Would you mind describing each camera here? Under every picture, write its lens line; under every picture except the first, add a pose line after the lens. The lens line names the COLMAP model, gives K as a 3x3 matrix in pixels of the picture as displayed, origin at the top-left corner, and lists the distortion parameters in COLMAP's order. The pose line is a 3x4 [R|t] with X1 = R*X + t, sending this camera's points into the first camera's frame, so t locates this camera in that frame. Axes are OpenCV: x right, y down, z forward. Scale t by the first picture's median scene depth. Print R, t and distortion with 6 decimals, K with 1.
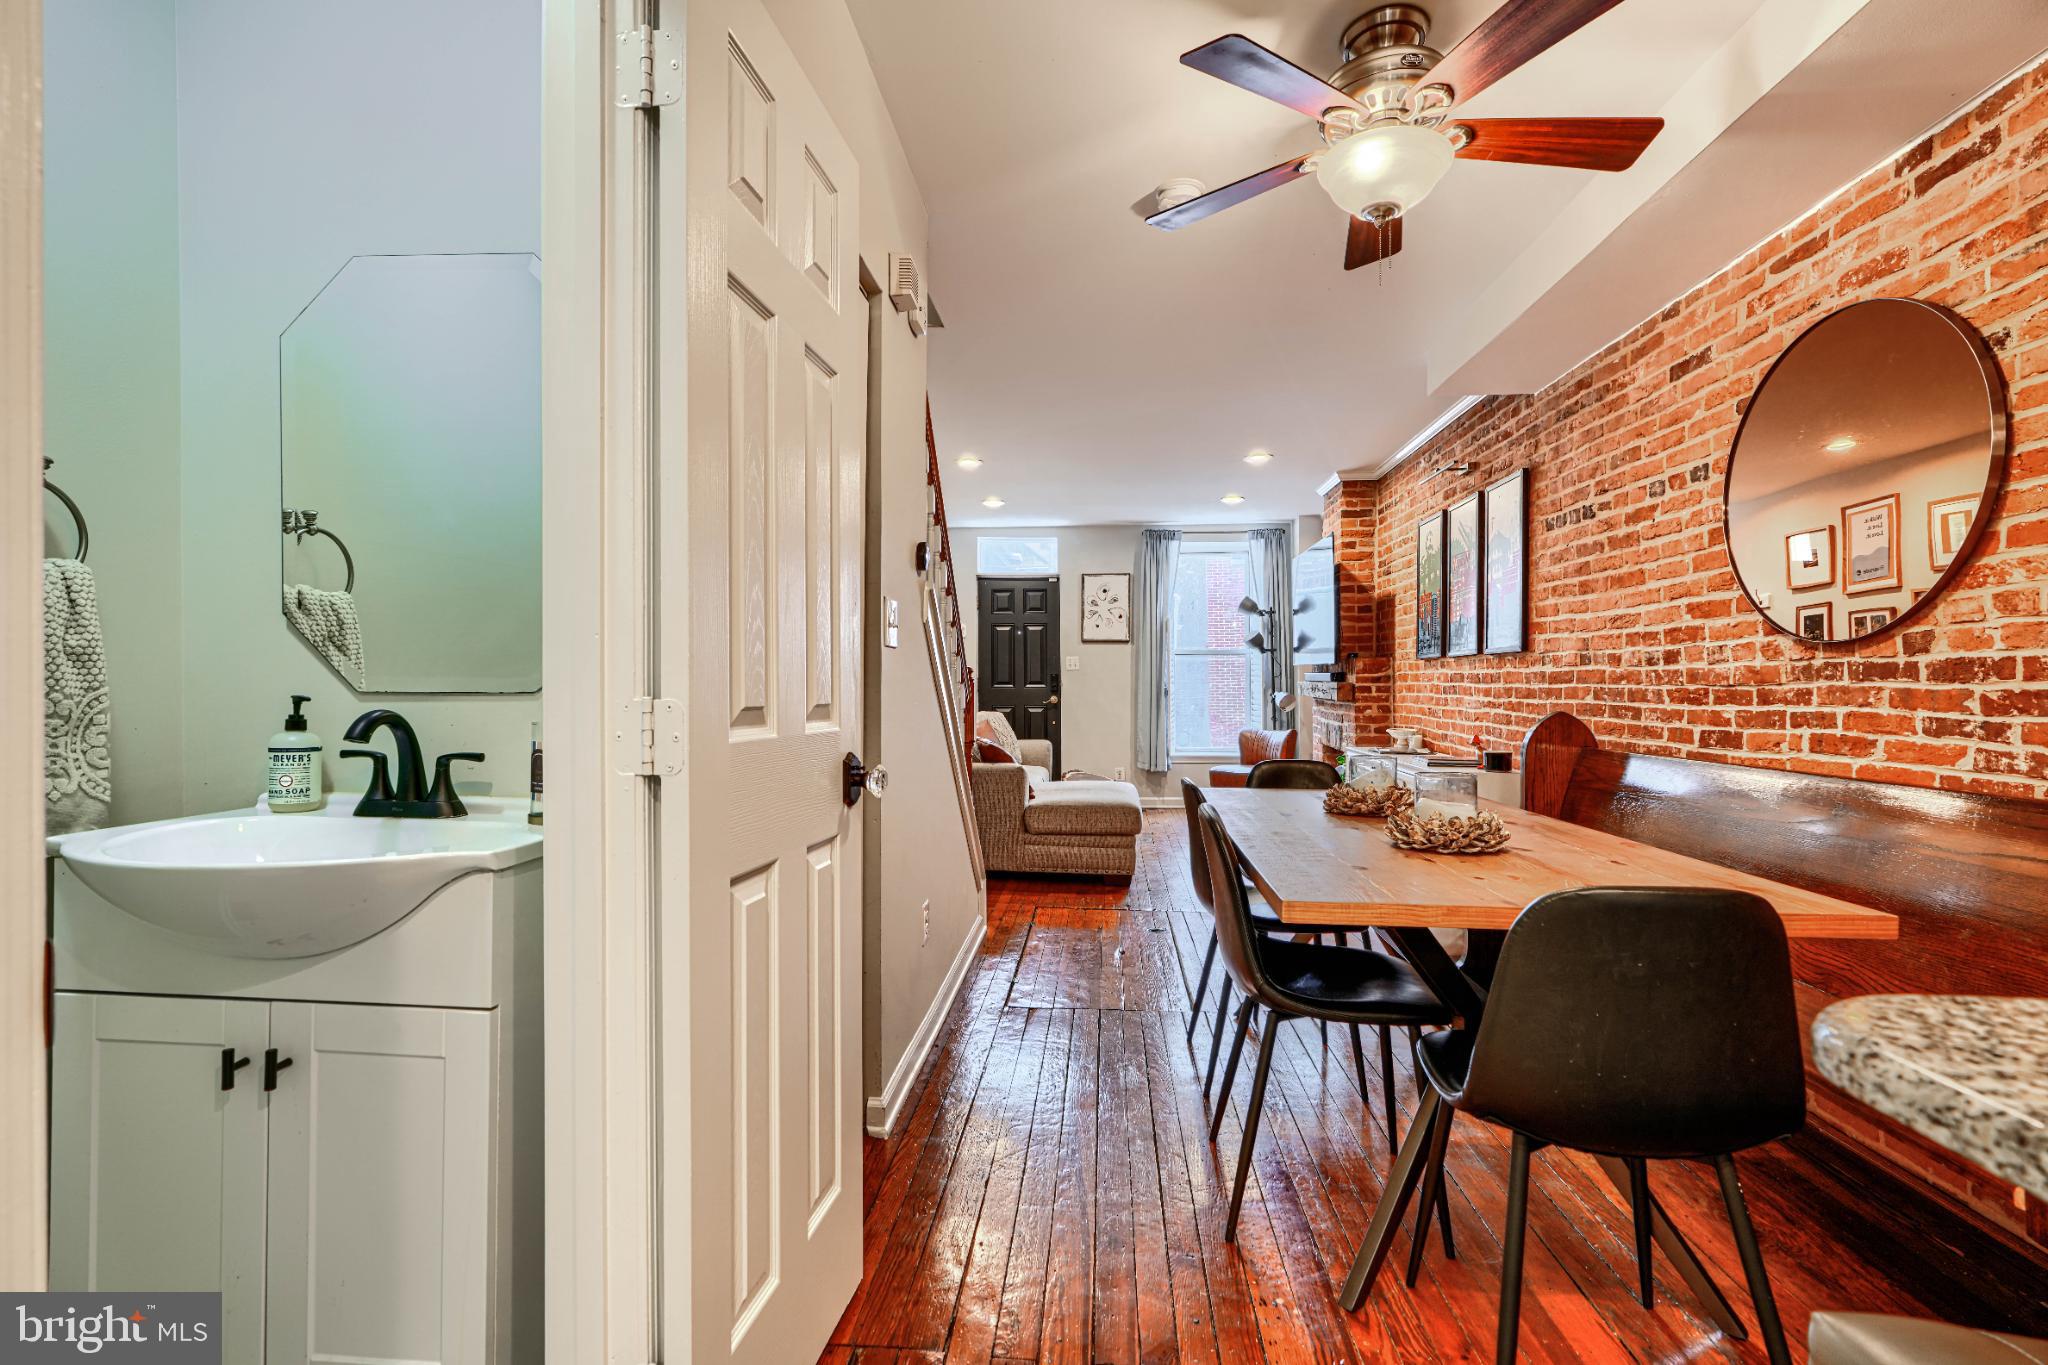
lens RADIAL K [[919.1, 0, 1024.3], [0, 919.1, 688.6], [0, 0, 1]] dist [0.000421, 0.000117]
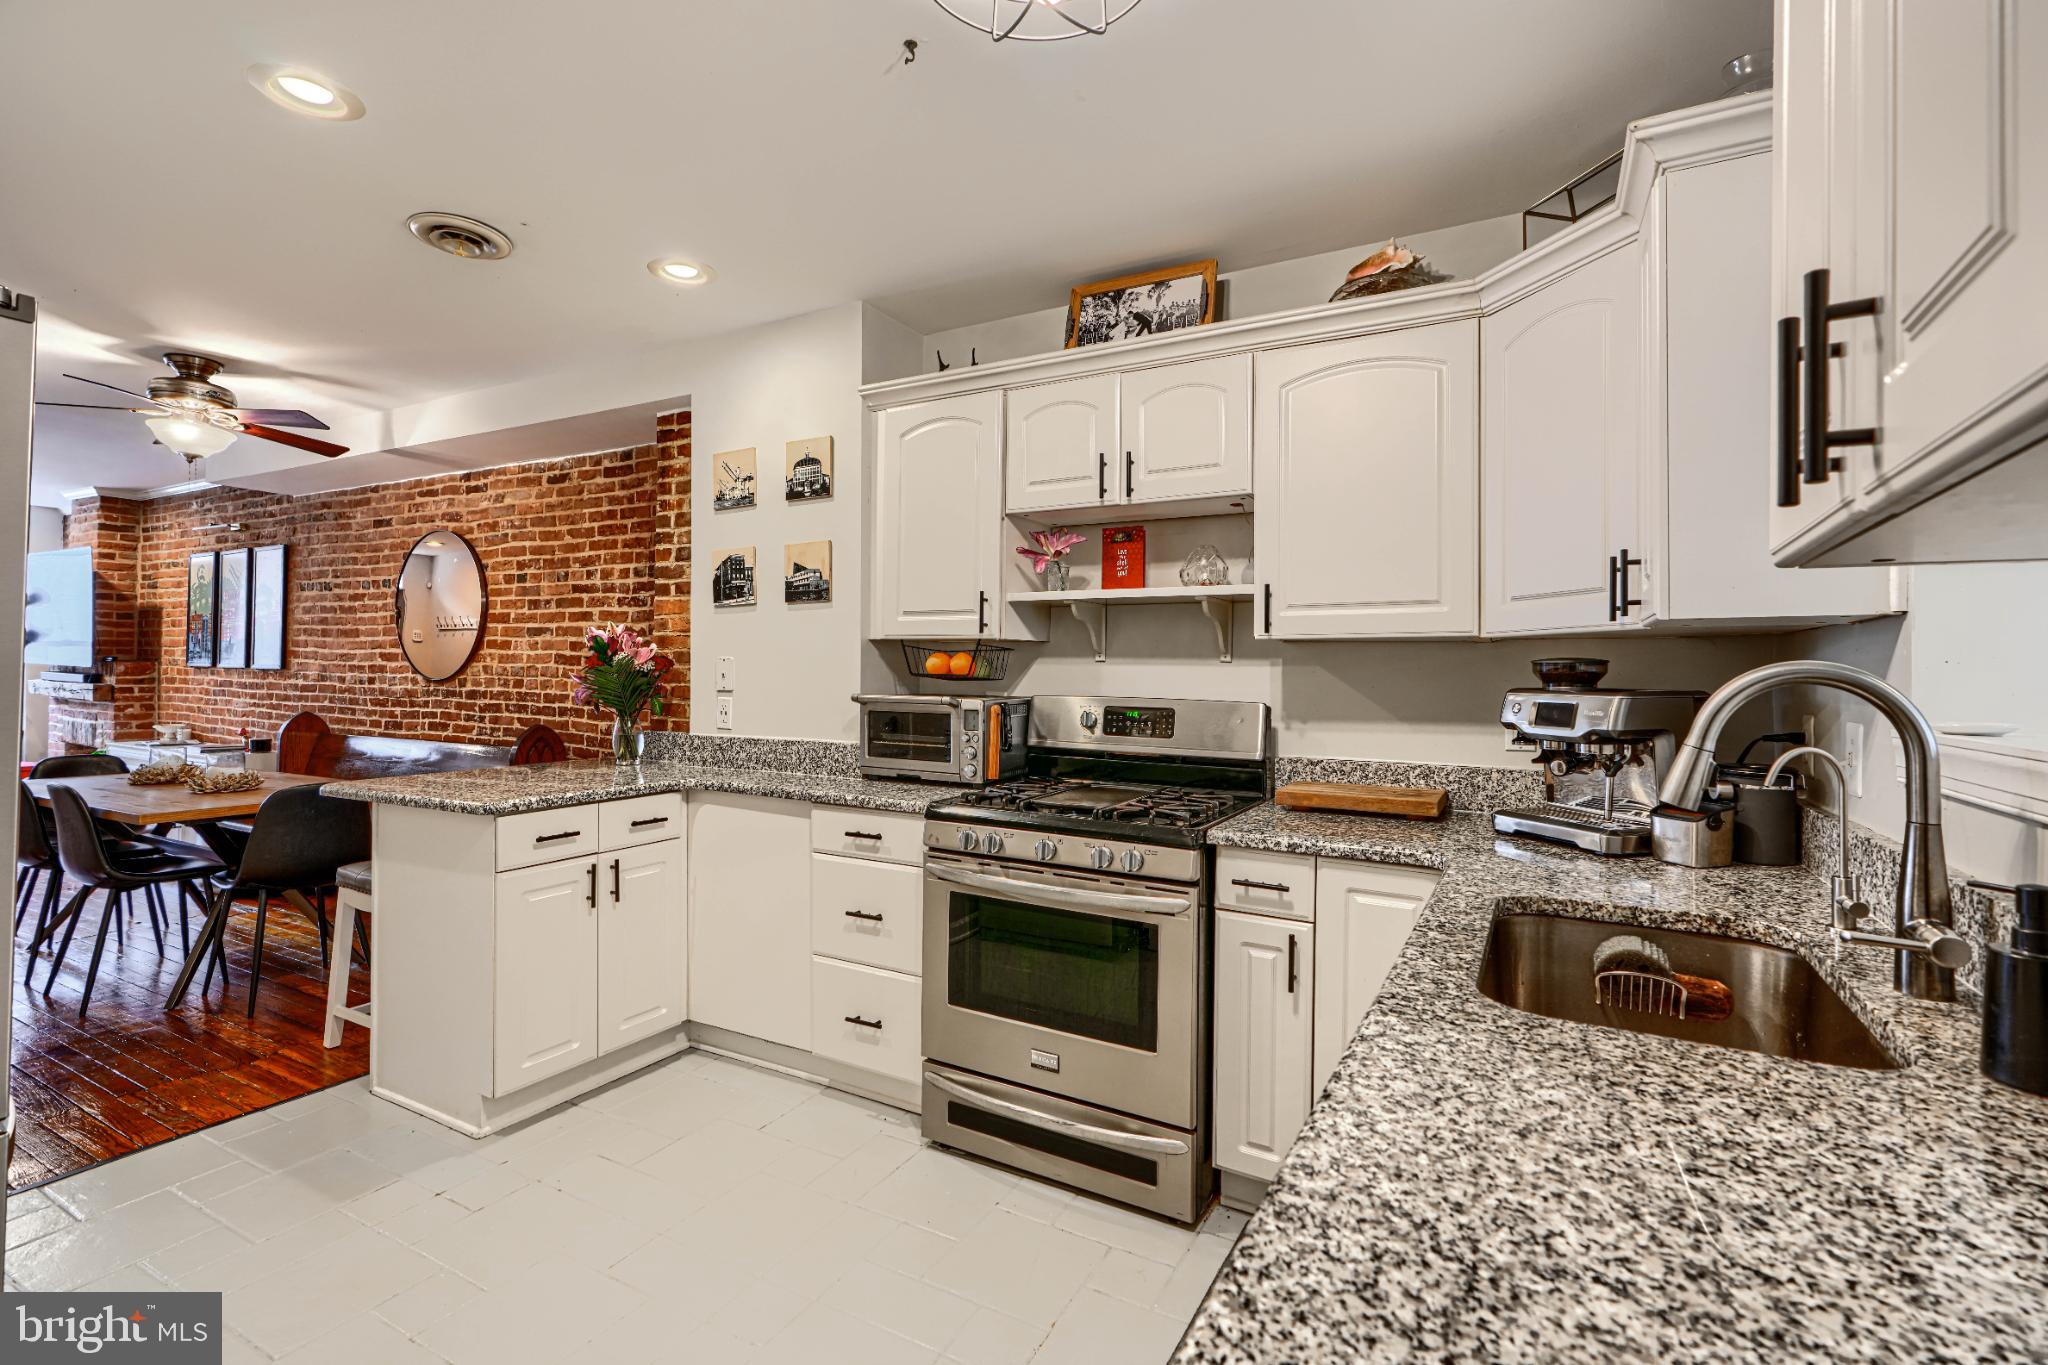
lens RADIAL K [[931.4, 0, 1025.7], [0, 931.4, 664.2], [0, 0, 1]] dist [0.002562, 0.000376]
pose [[0.402683, 0.011722, 0.915265, -0.427934], [-0.009716, 0.999916, -0.008532, -0.059312], [-0.915288, -0.005457, 0.402763, -0.858242]]
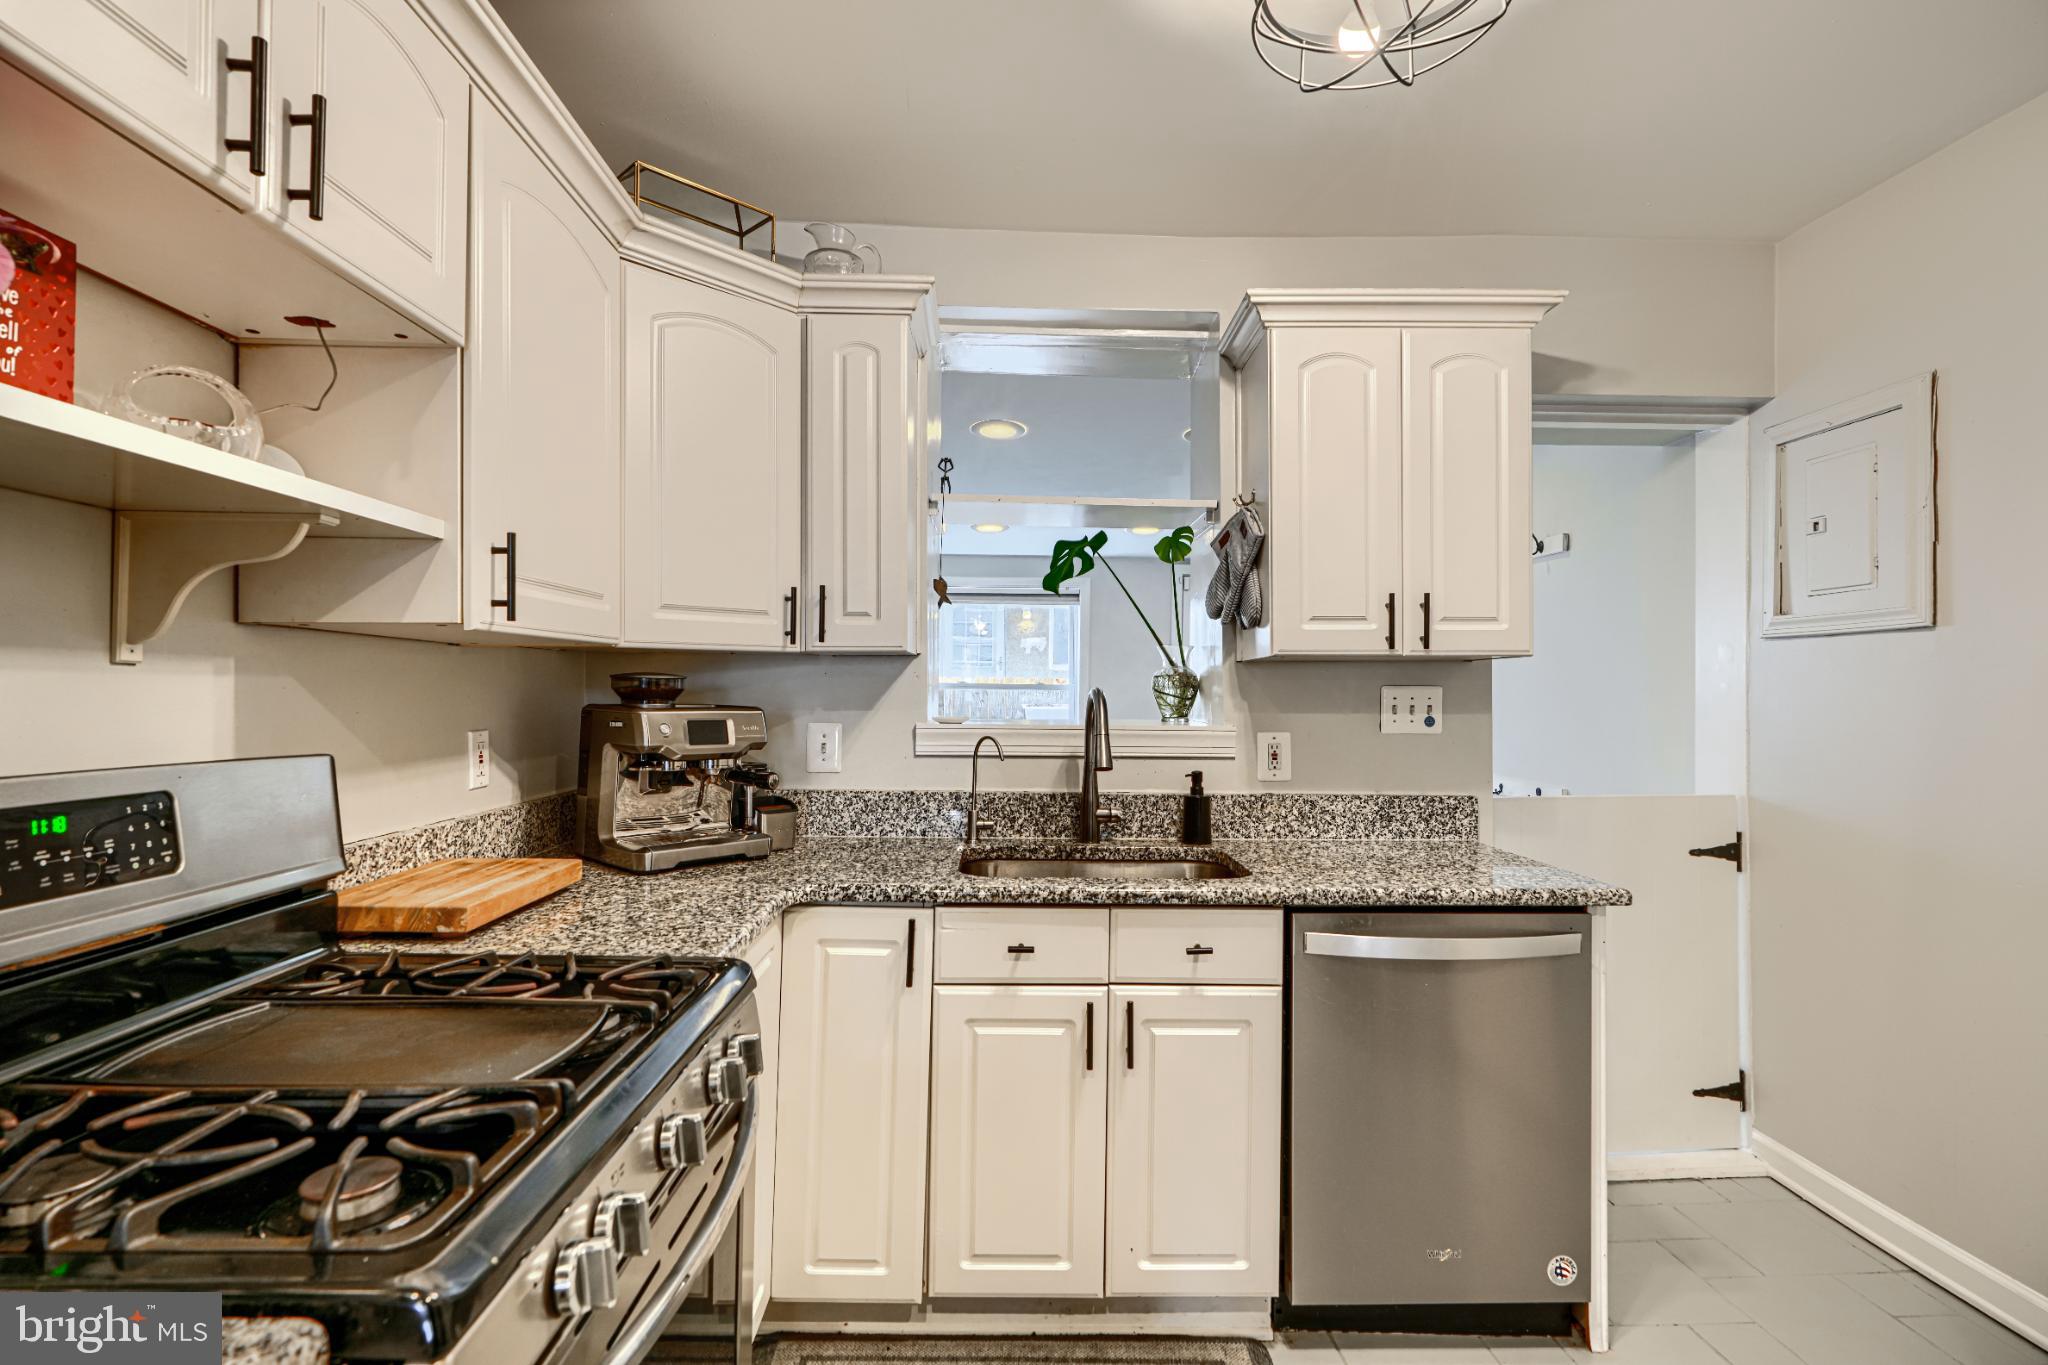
lens RADIAL K [[971.6, 0, 1021.3], [0, 971.6, 691.4], [0, 0, 1]] dist [0.000934, 0.000044]
pose [[-0.992367, -0.009137, -0.122981, 0.182499], [-0.009351, 0.999956, 0.001158, -0.064091], [0.122965, 0.002299, -0.992408, -0.256344]]
